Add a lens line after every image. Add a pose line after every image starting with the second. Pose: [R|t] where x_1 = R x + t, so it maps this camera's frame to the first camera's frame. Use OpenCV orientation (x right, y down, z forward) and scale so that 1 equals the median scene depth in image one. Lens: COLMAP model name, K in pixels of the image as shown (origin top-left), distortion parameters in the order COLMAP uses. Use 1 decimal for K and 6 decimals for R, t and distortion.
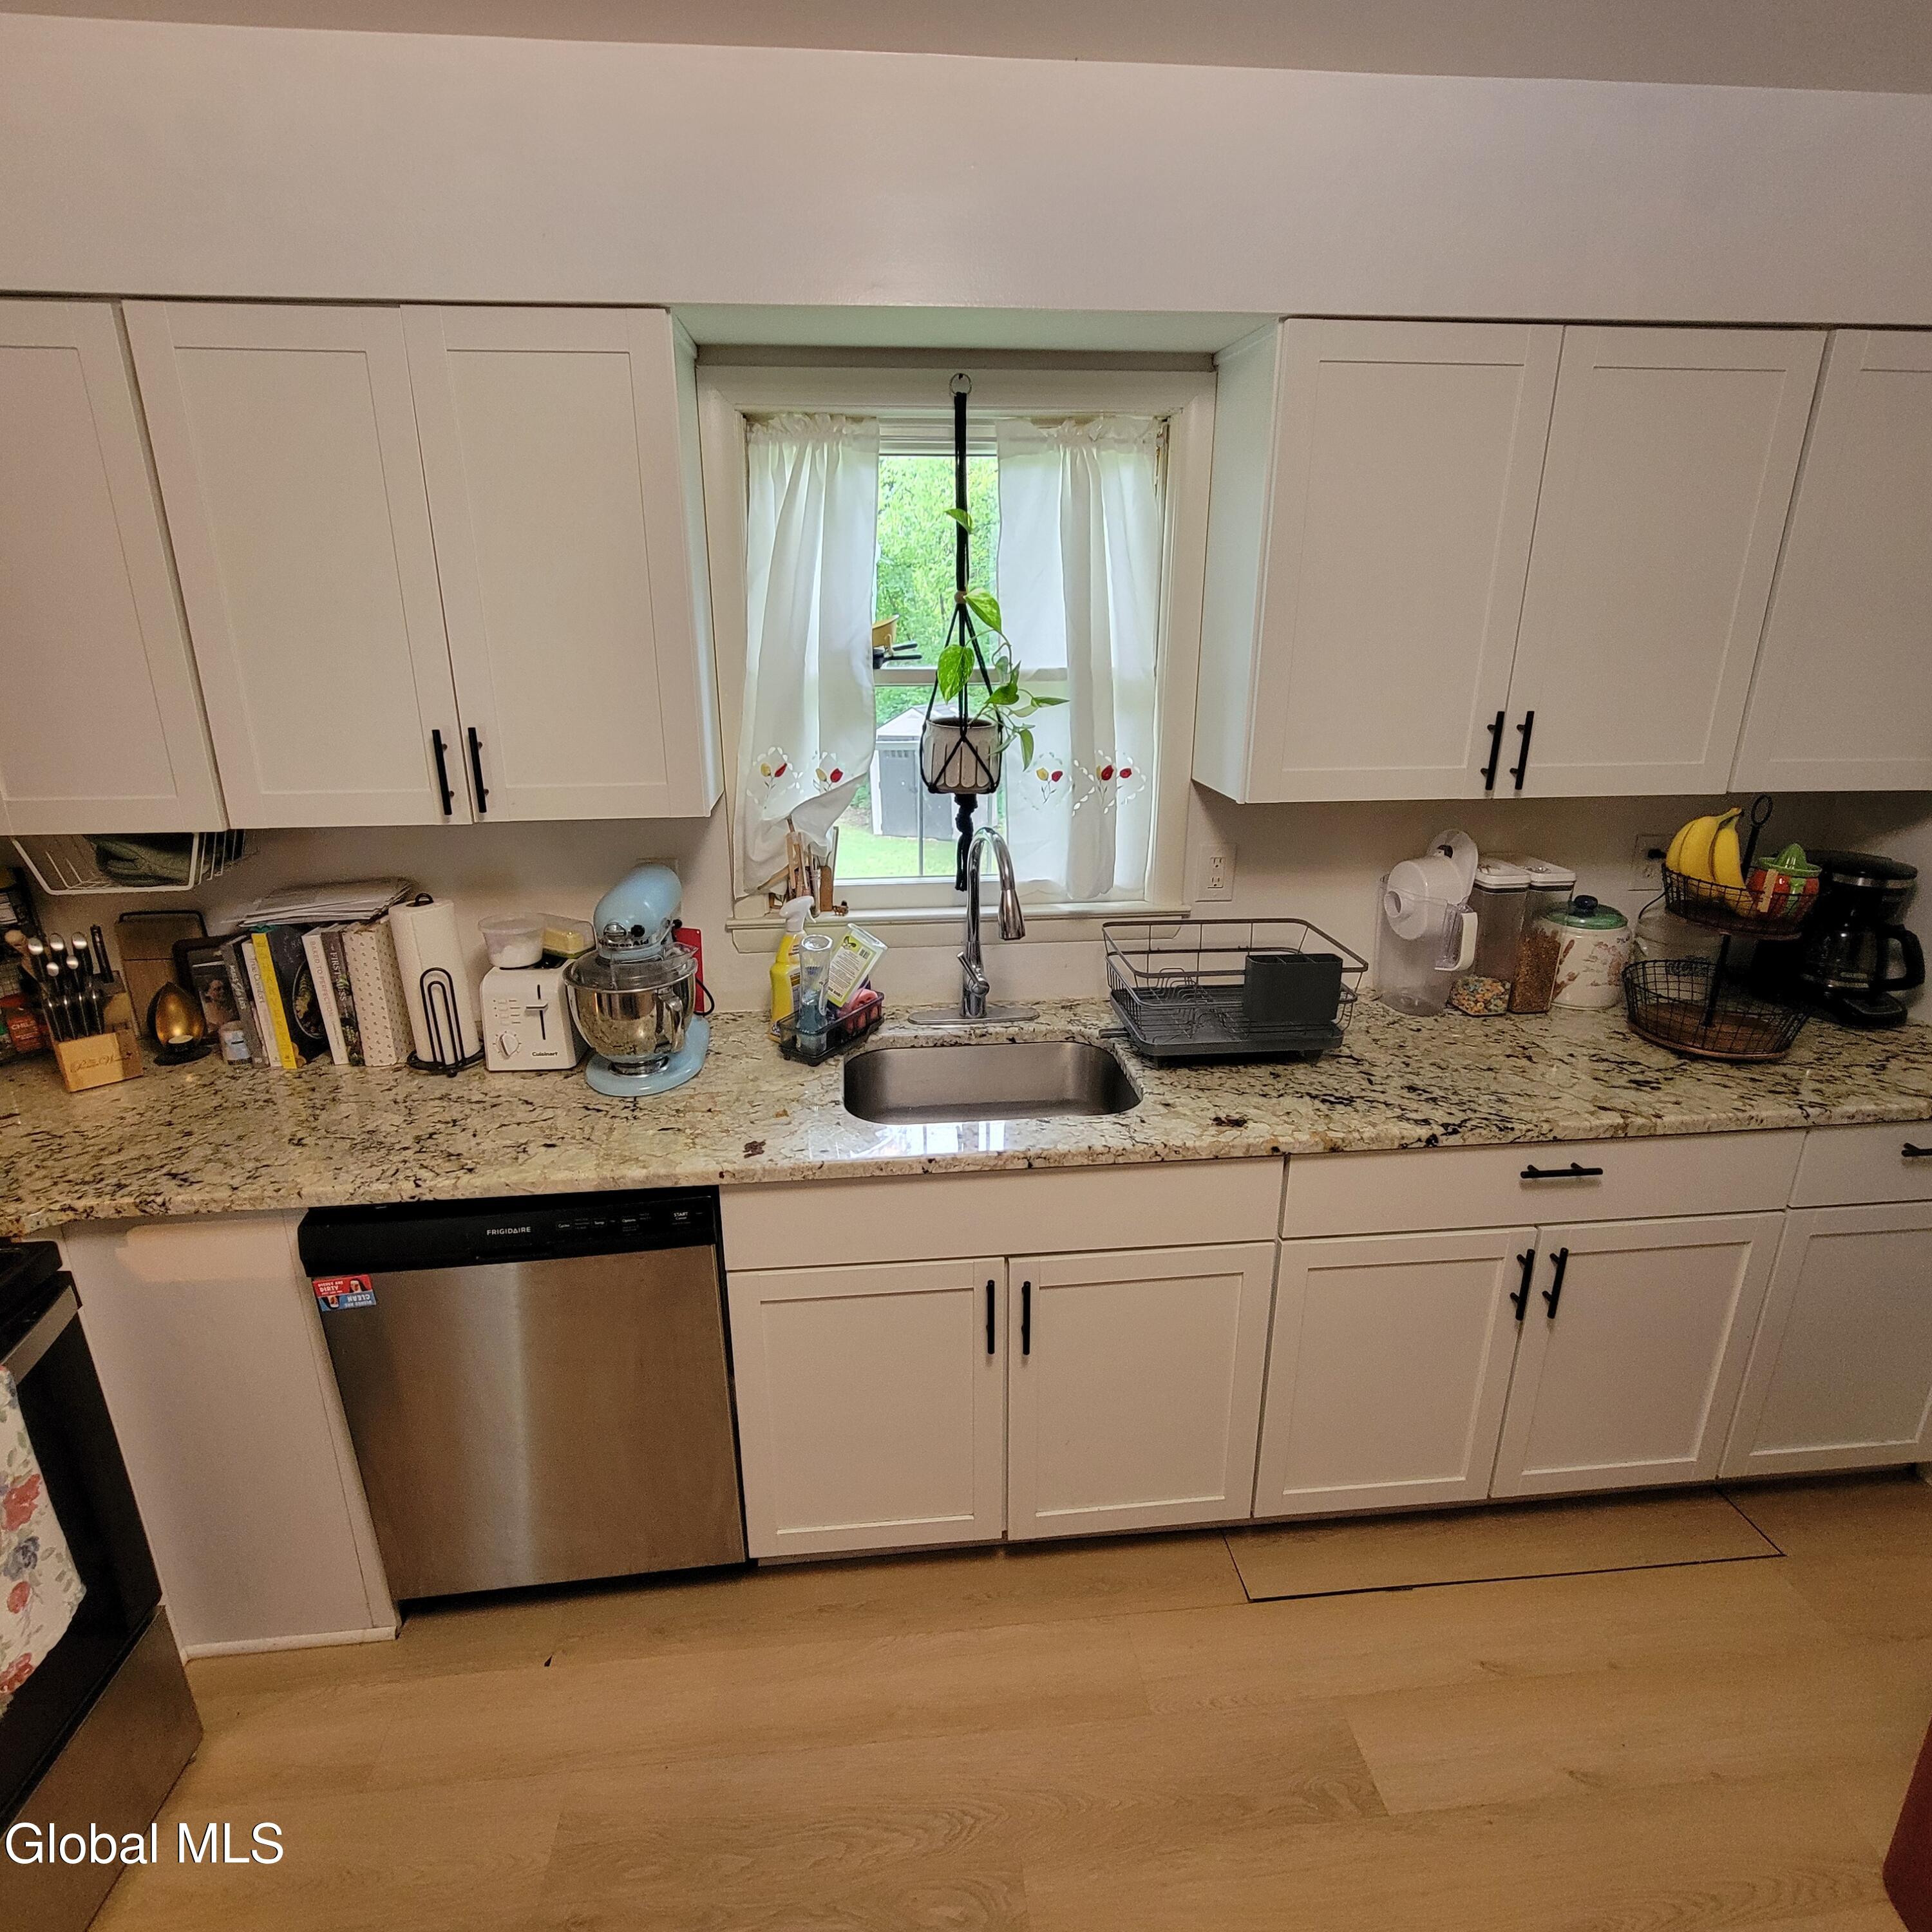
lens RADIAL K [[1050.3, 0, 951.4], [0, 1050.3, 942.4], [0, 0, 1]] dist [0.001134, 0.000180]
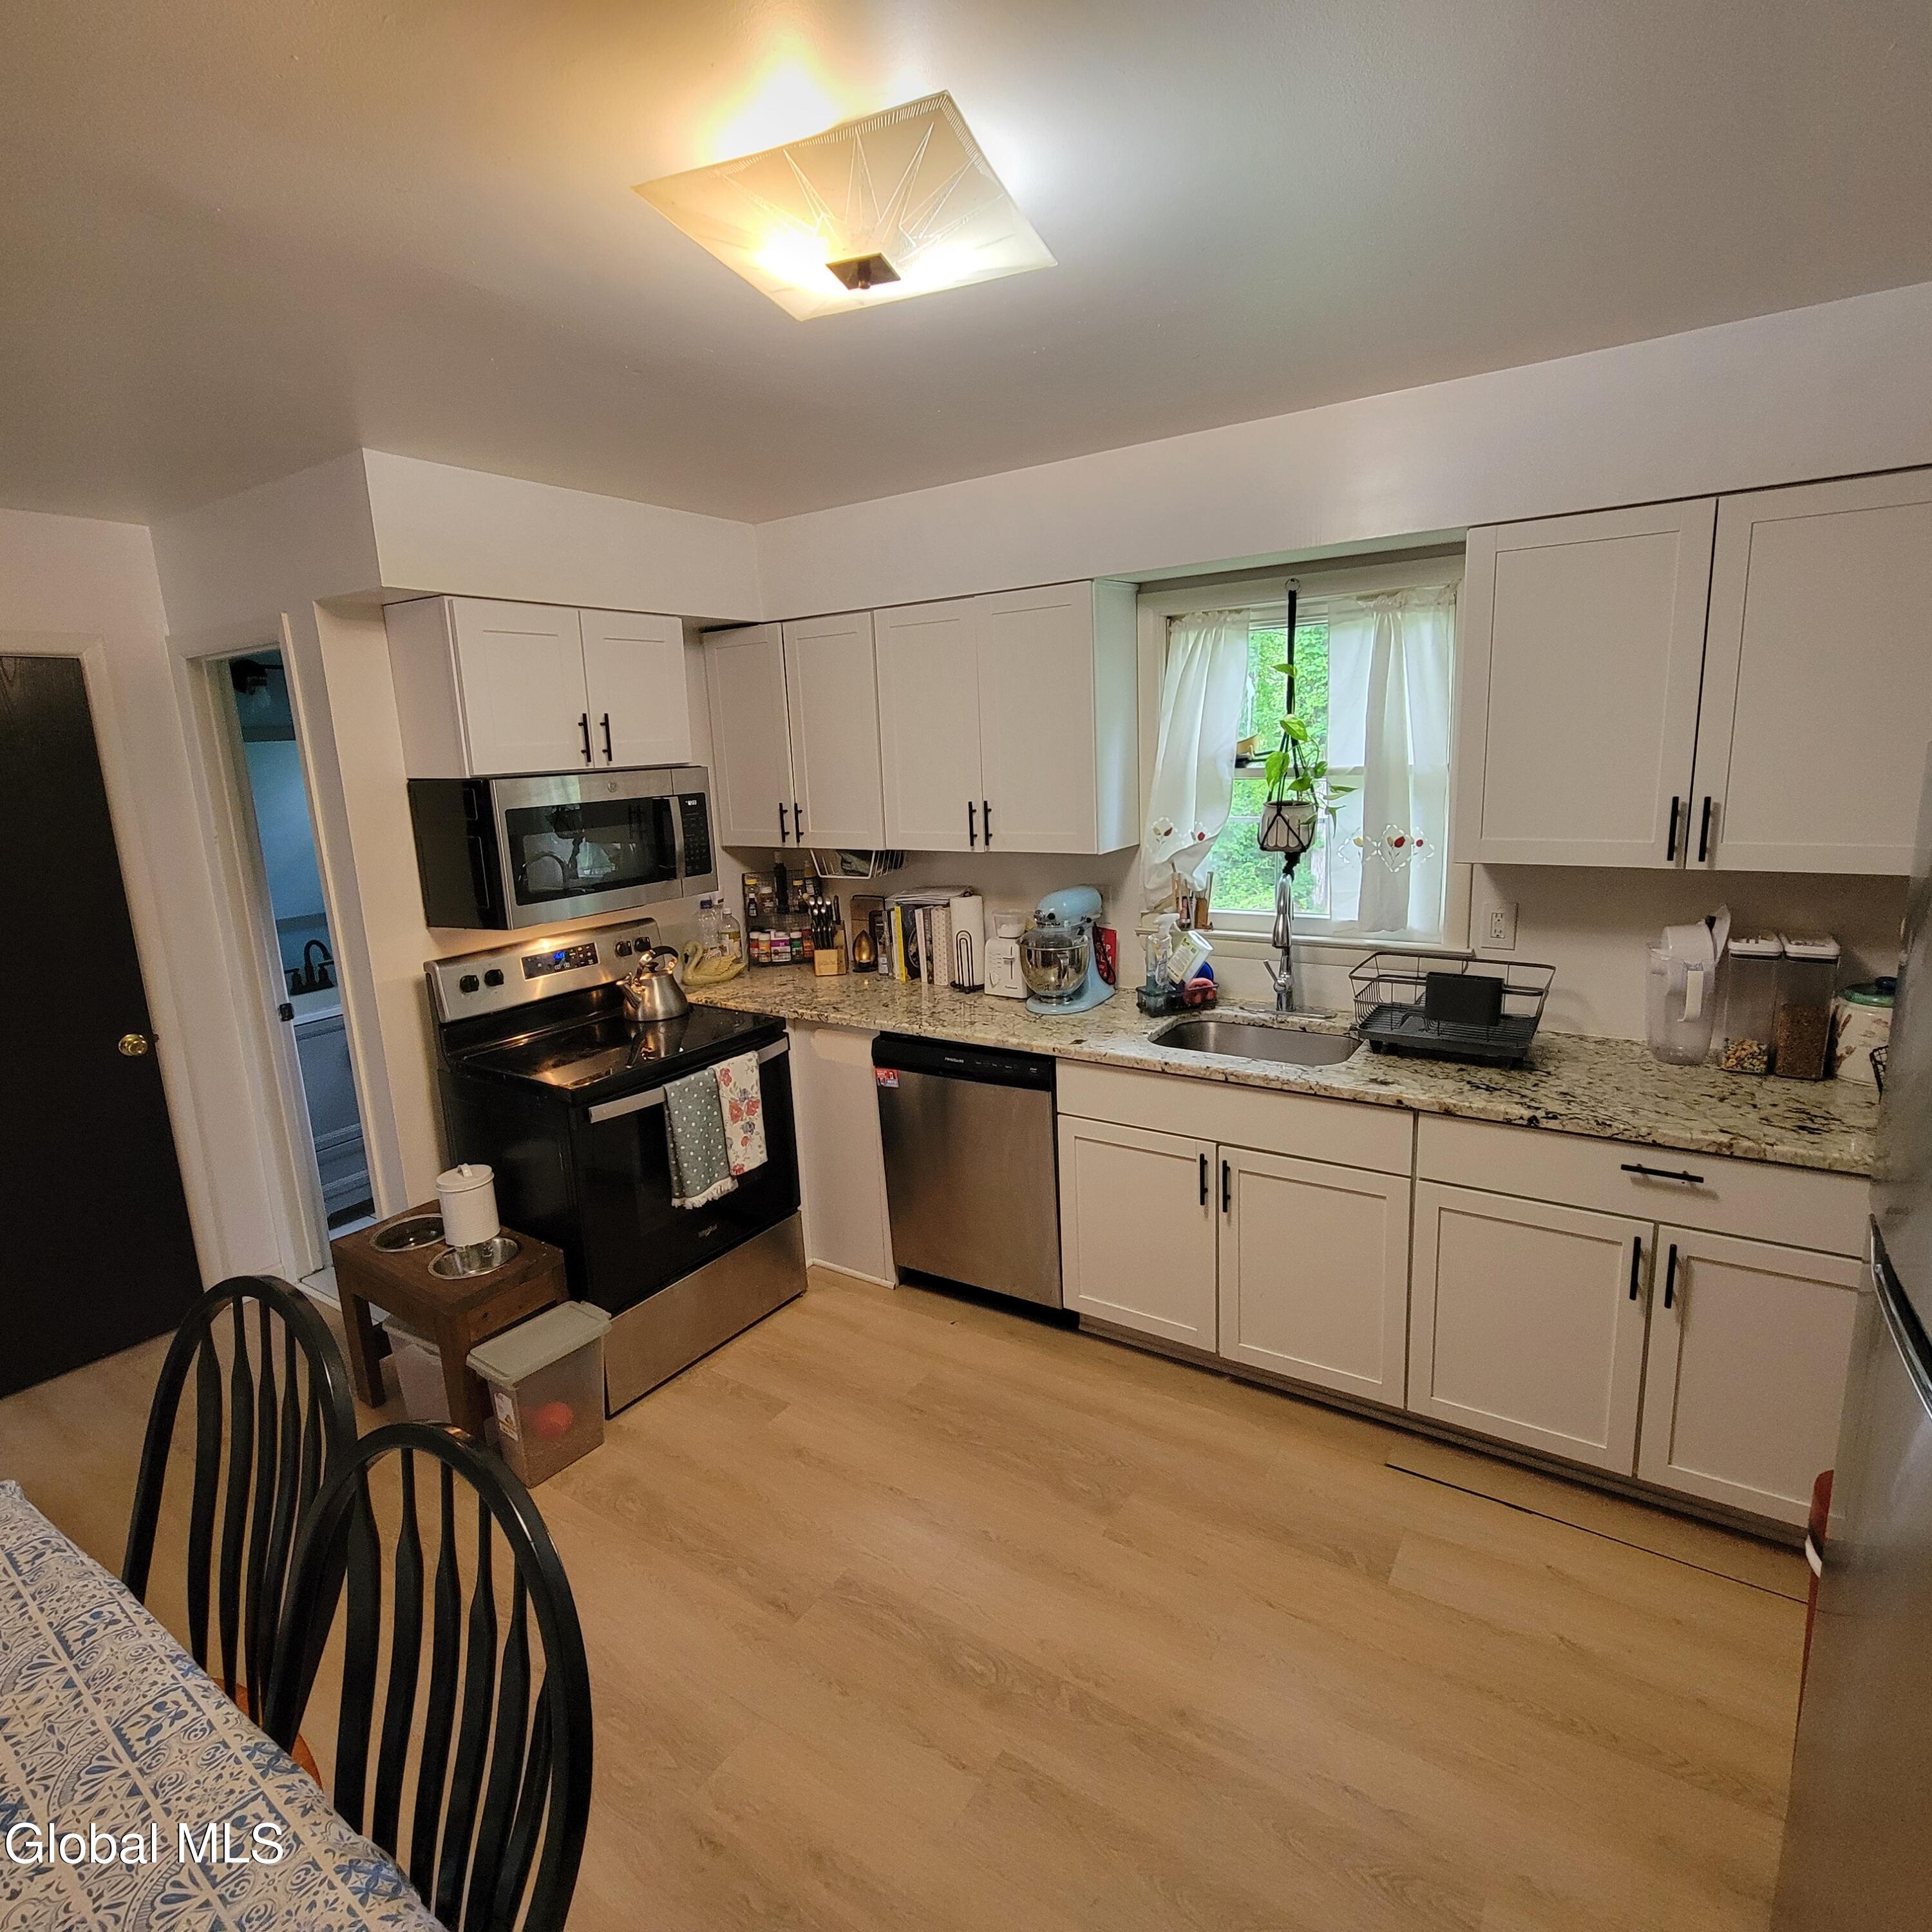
lens RADIAL K [[1050.3, 0, 951.4], [0, 1050.3, 942.4], [0, 0, 1]] dist [0.001134, 0.000180]
pose [[0.775610, 0.092584, -0.624386, 0.622250], [-0.149157, 0.988053, -0.038773, 0.115857], [0.613337, 0.123204, 0.780153, -0.431766]]
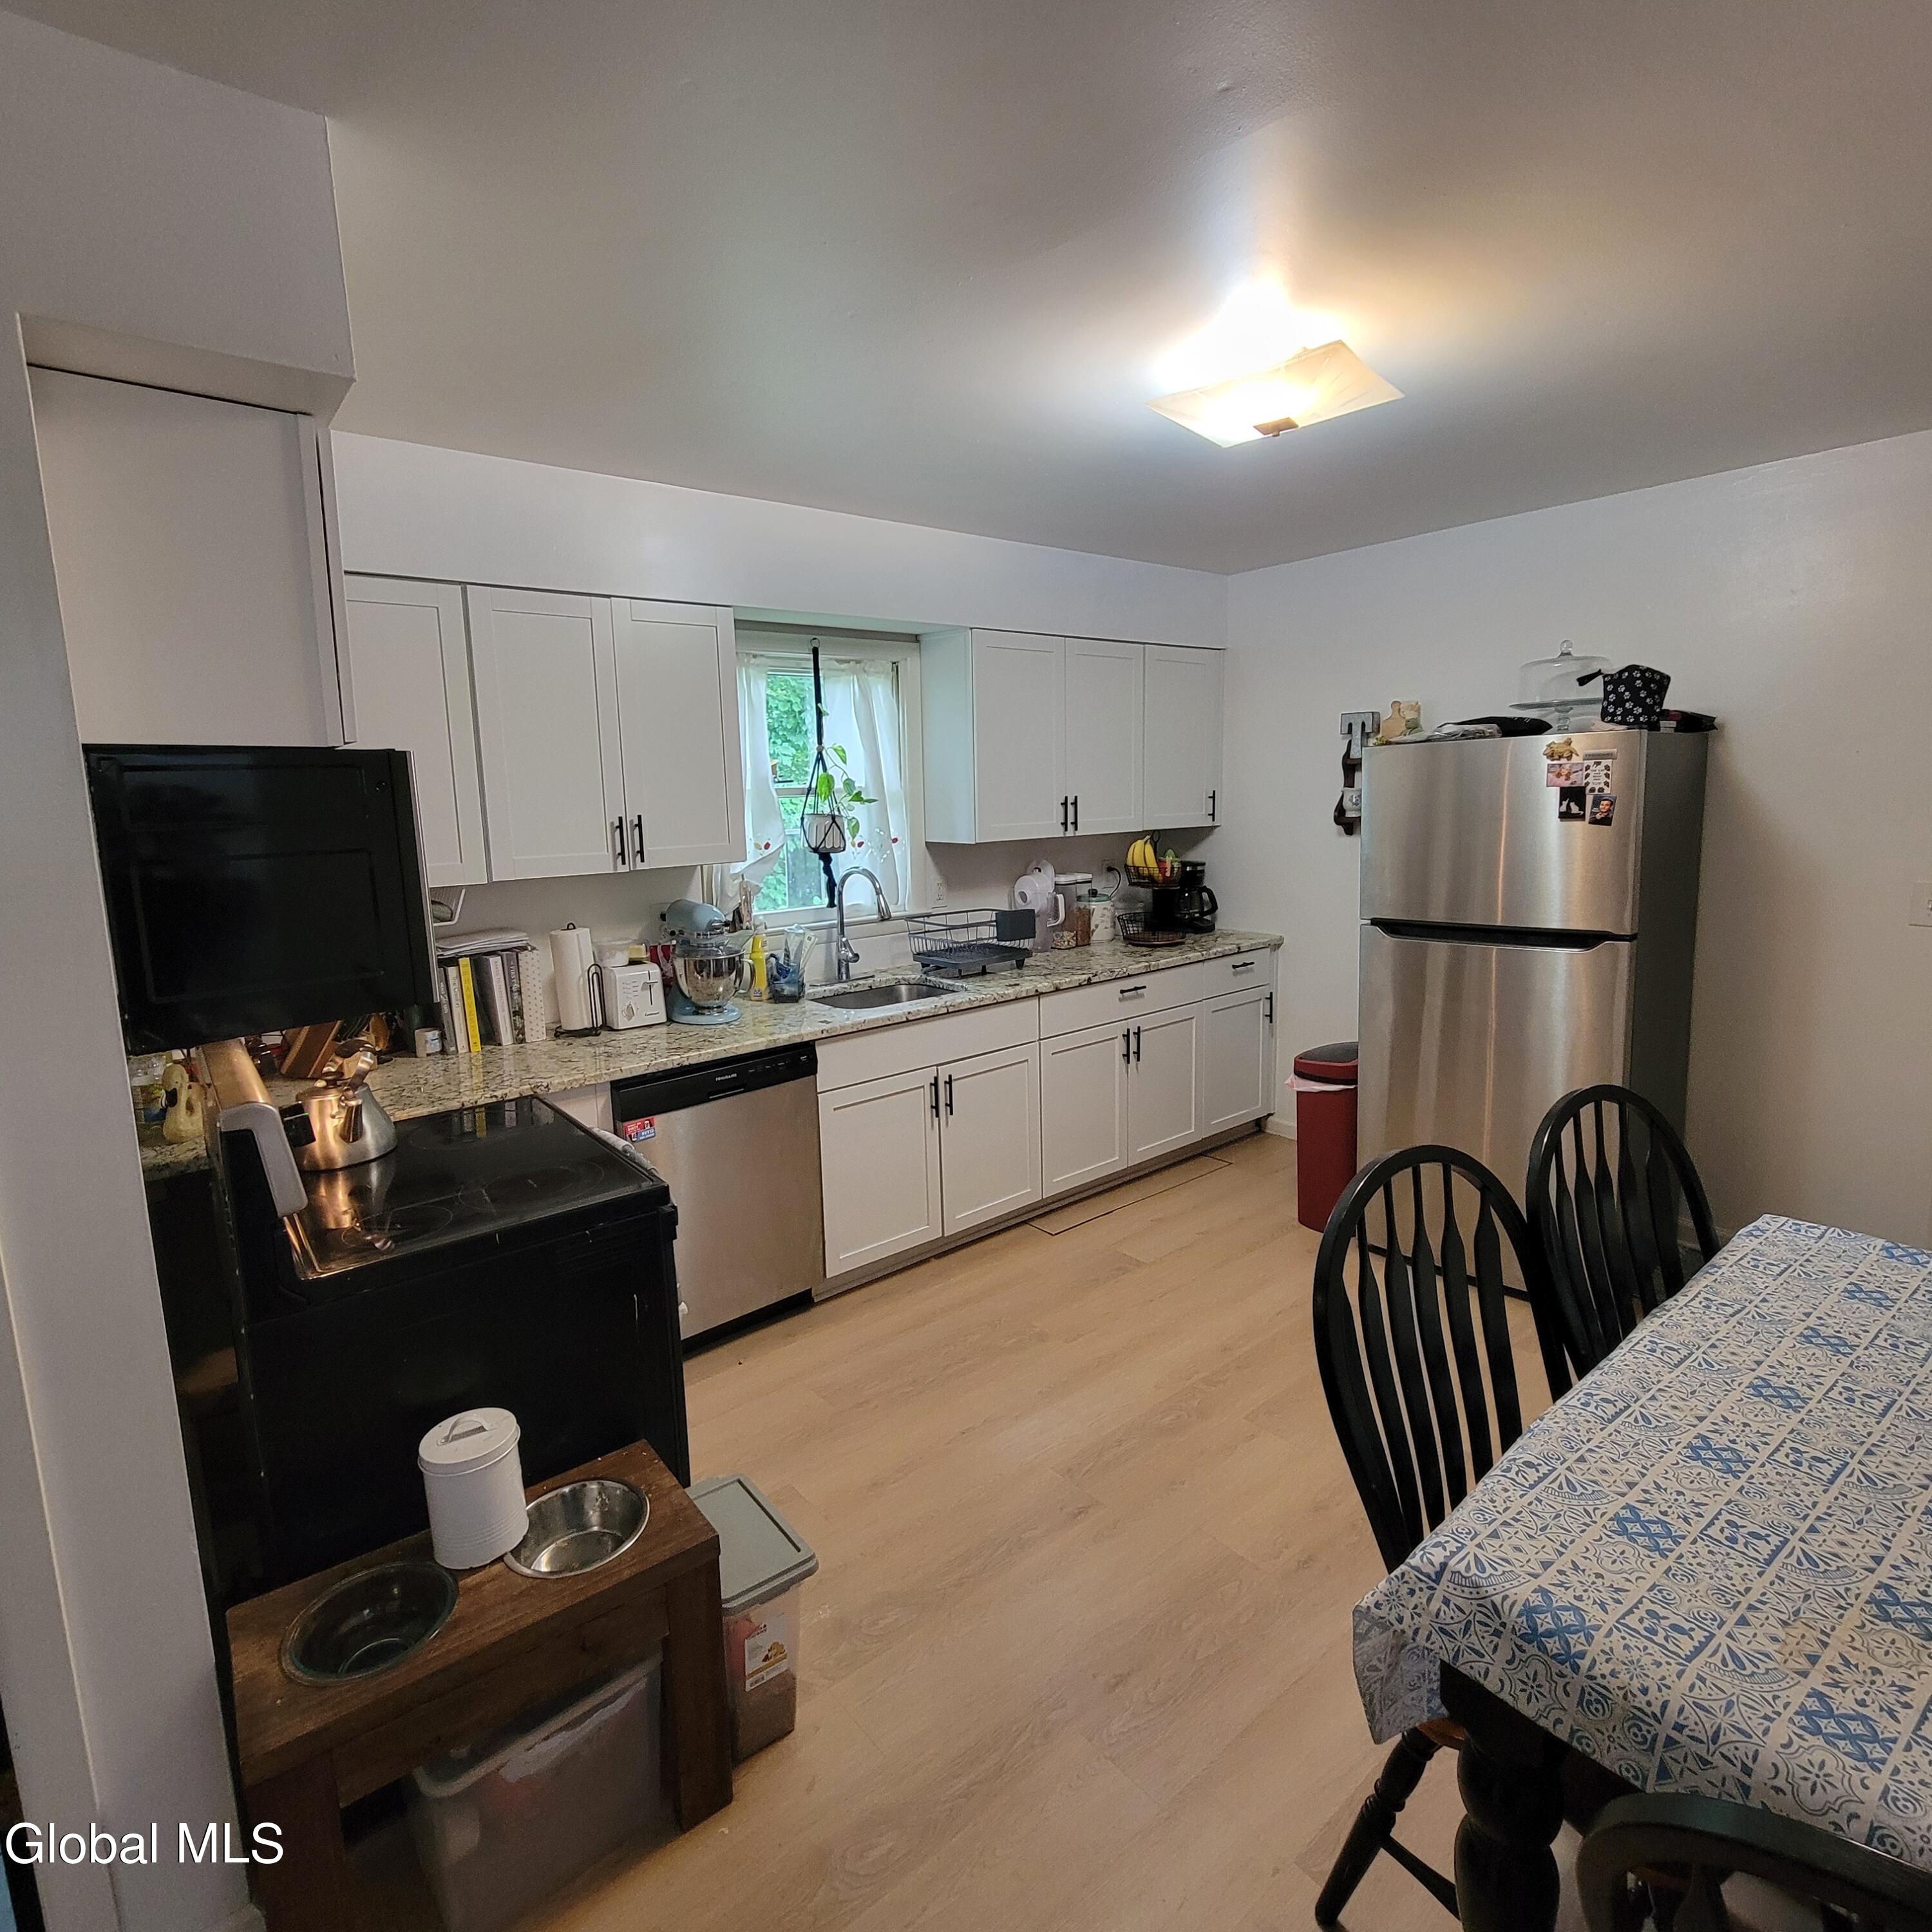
lens RADIAL K [[1050.3, 0, 951.4], [0, 1050.3, 942.4], [0, 0, 1]] dist [0.001134, 0.000180]
pose [[0.827888, -0.100847, 0.551753, -0.905482], [0.188090, 0.976660, -0.103714, 0.258243], [-0.528416, 0.189643, 0.827534, -0.635158]]
